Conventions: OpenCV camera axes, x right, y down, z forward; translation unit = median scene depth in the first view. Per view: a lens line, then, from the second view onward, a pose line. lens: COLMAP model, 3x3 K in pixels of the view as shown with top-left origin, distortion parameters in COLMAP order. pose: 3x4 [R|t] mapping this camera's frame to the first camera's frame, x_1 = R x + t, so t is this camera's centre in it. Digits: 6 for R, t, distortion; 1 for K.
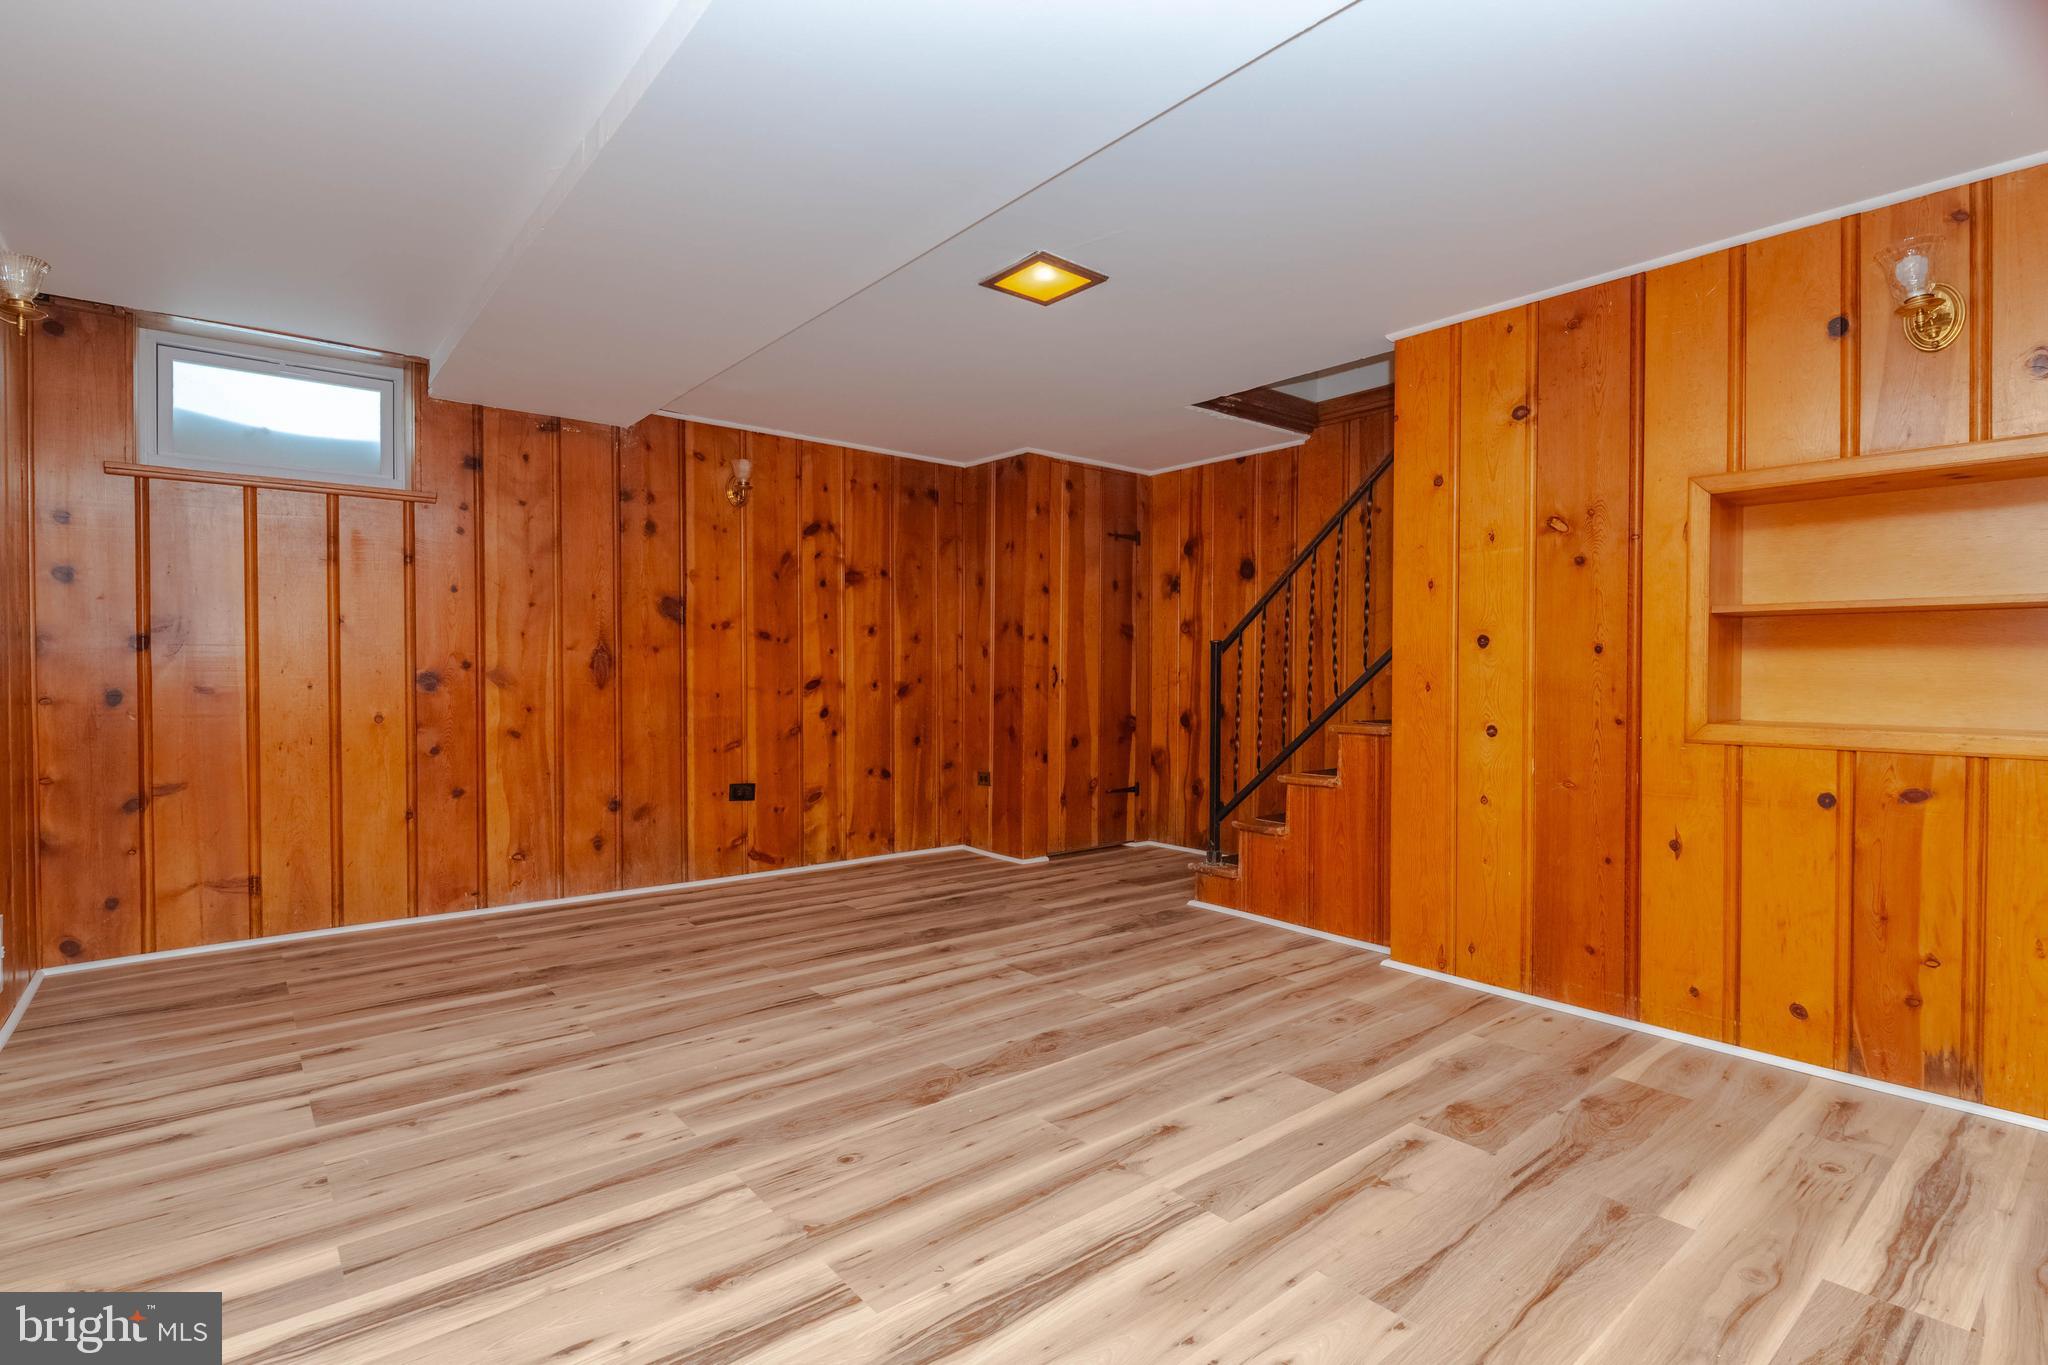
lens RADIAL K [[971.8, 0, 1033.3], [0, 971.8, 683.5], [0, 0, 1]] dist [0.001730, -0.008620]
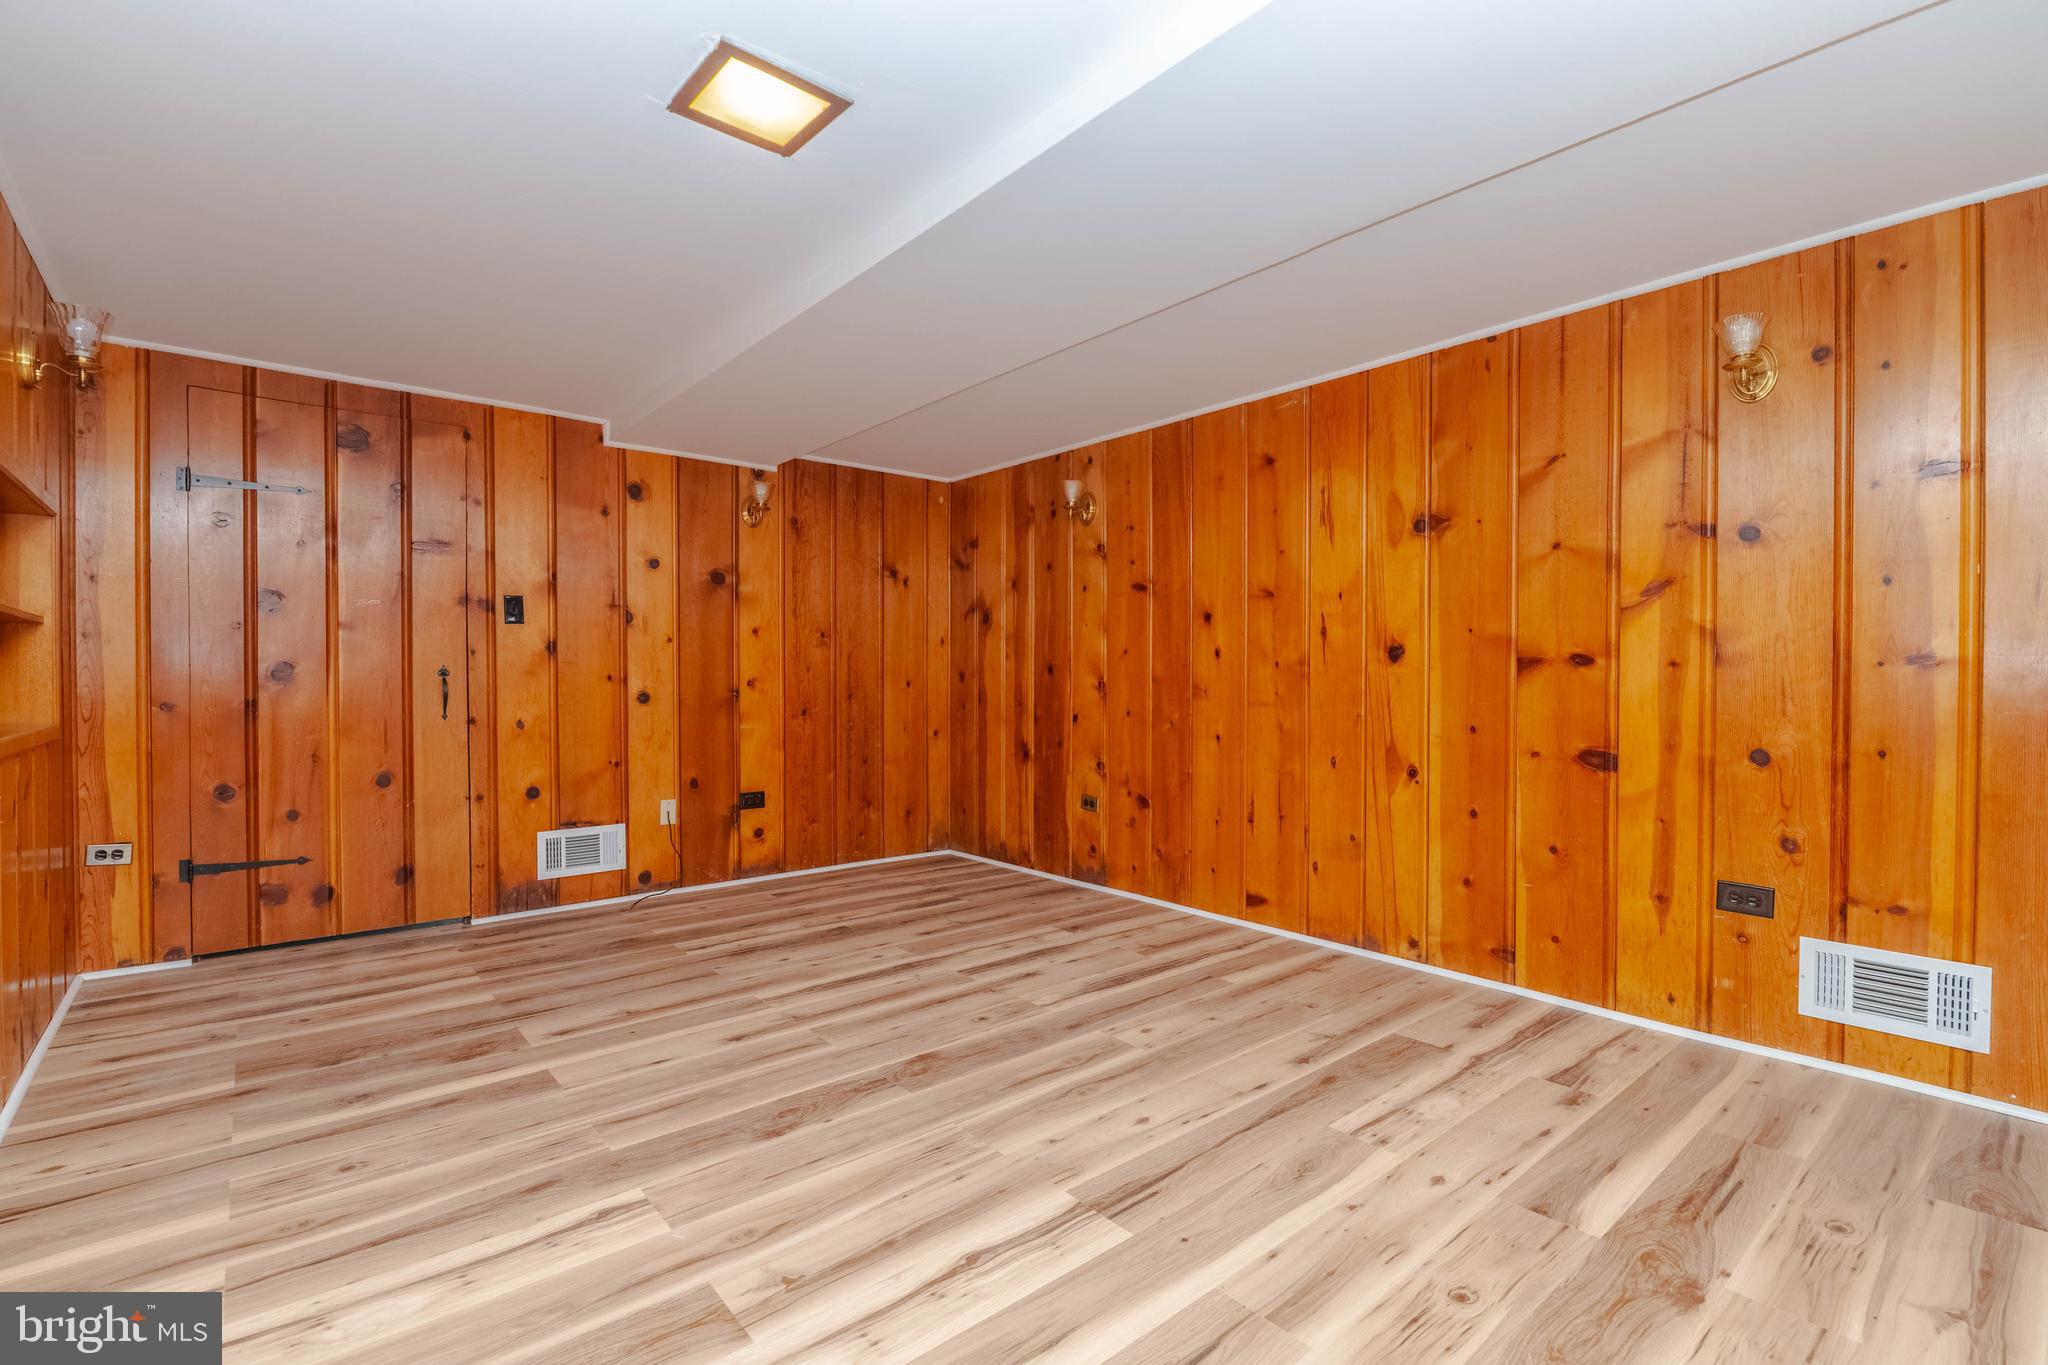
lens RADIAL K [[930.7, 0, 1050.0], [0, 930.7, 685.6], [0, 0, 1]] dist [-0.012108, -0.000608]
pose [[-0.999686, -0.006934, -0.024066, -0.166254], [-0.007419, 0.999769, 0.020154, -0.023190], [0.023921, 0.020326, -0.999507, 1.540545]]
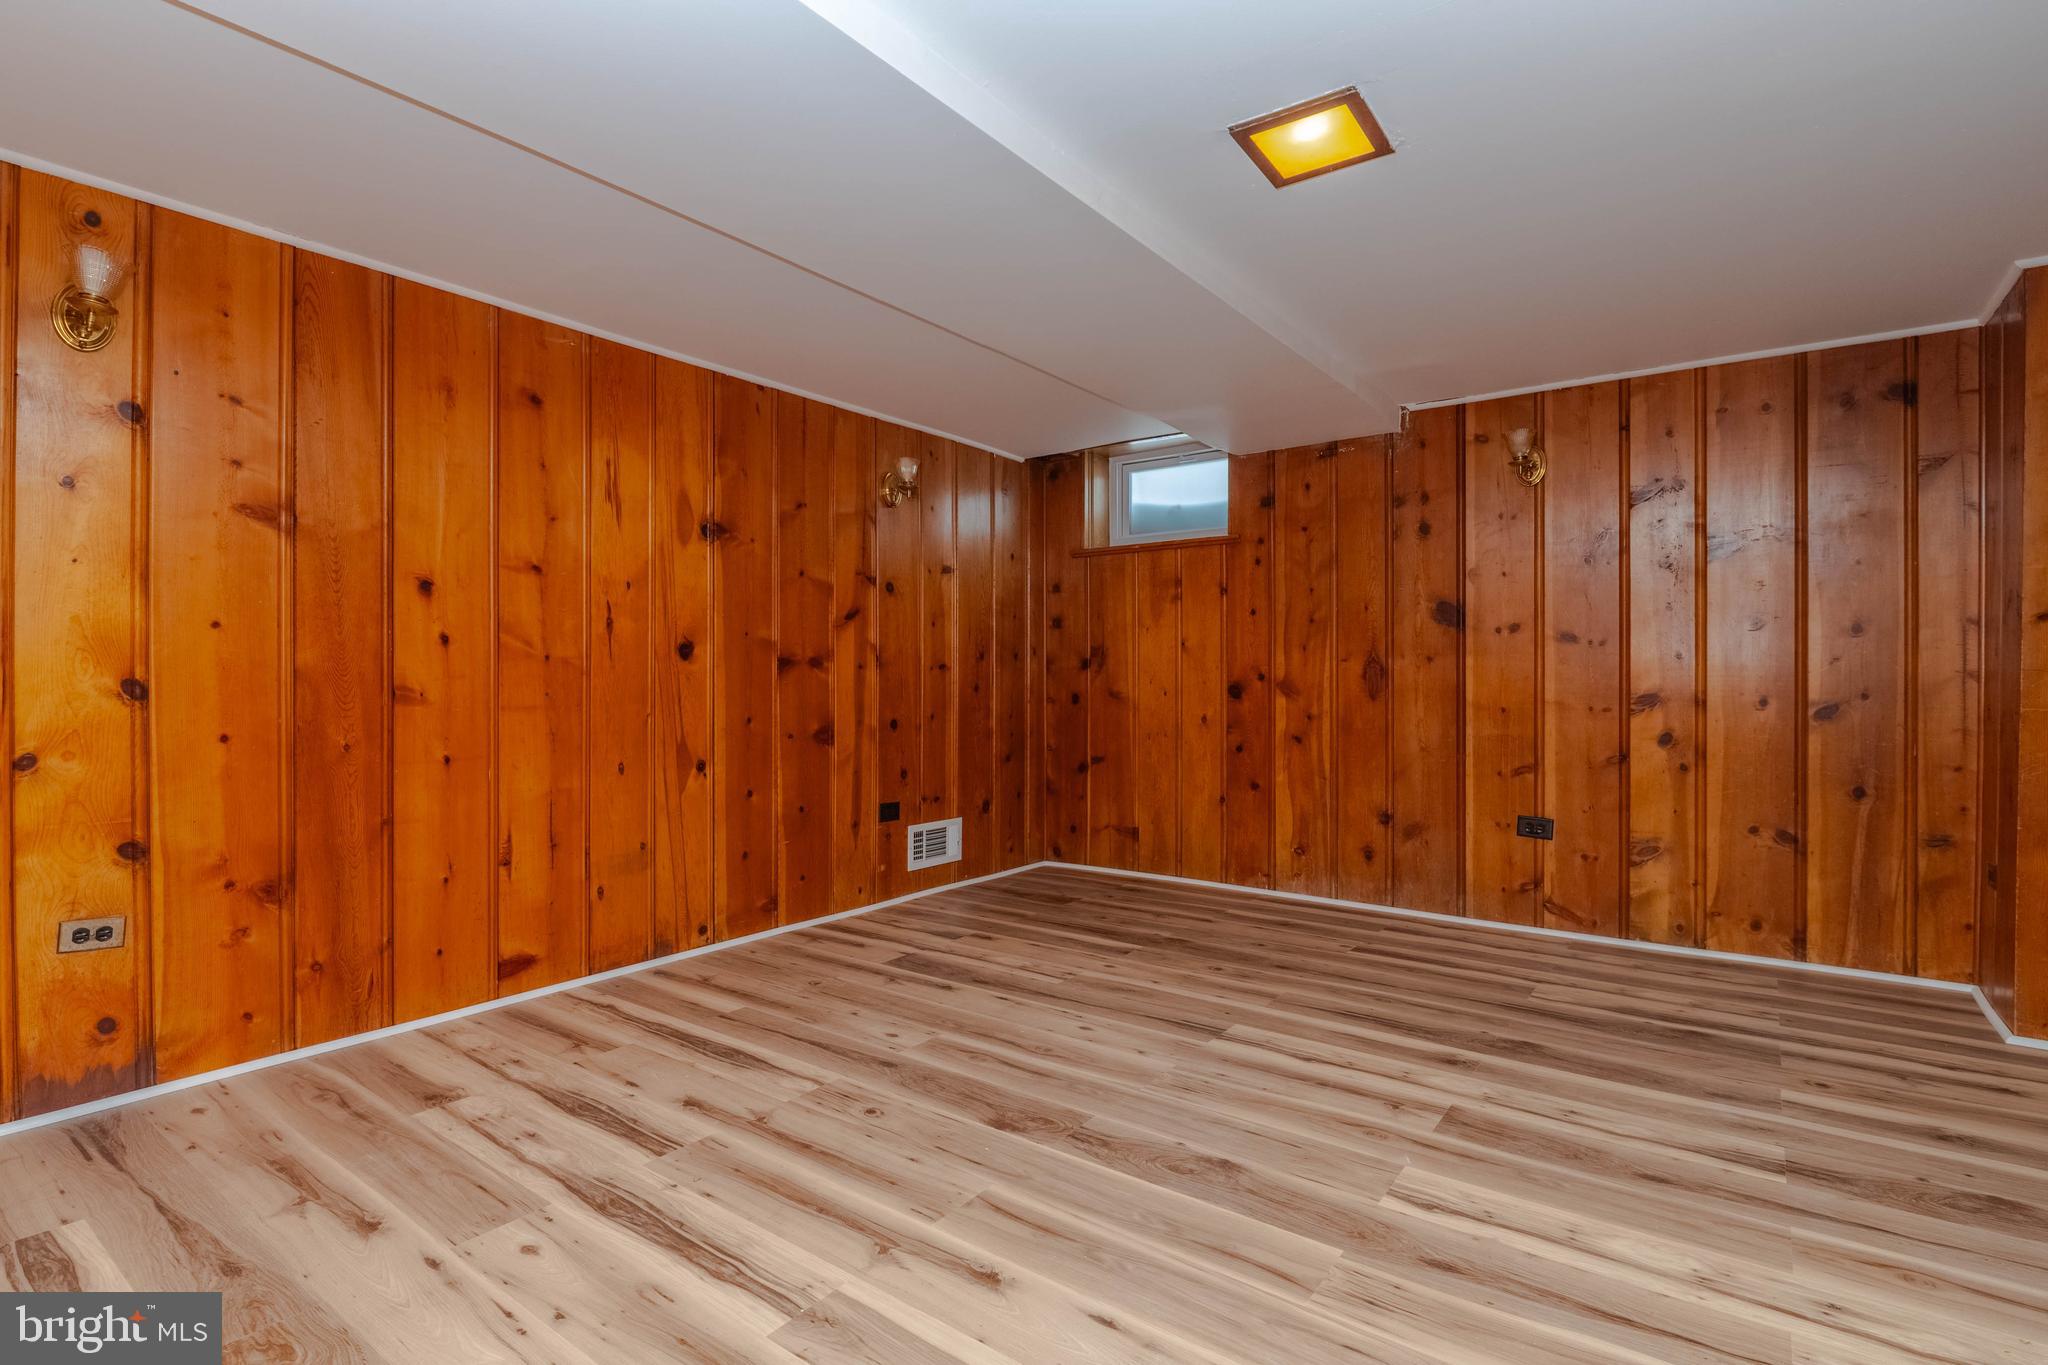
lens RADIAL K [[971.8, 0, 1033.3], [0, 971.8, 683.5], [0, 0, 1]] dist [0.001730, -0.008620]
pose [[0.244076, -0.000336, -0.969756, 0.616711], [-0.012585, 0.999915, -0.003514, -0.004503], [0.969675, 0.013062, 0.244050, 0.583375]]
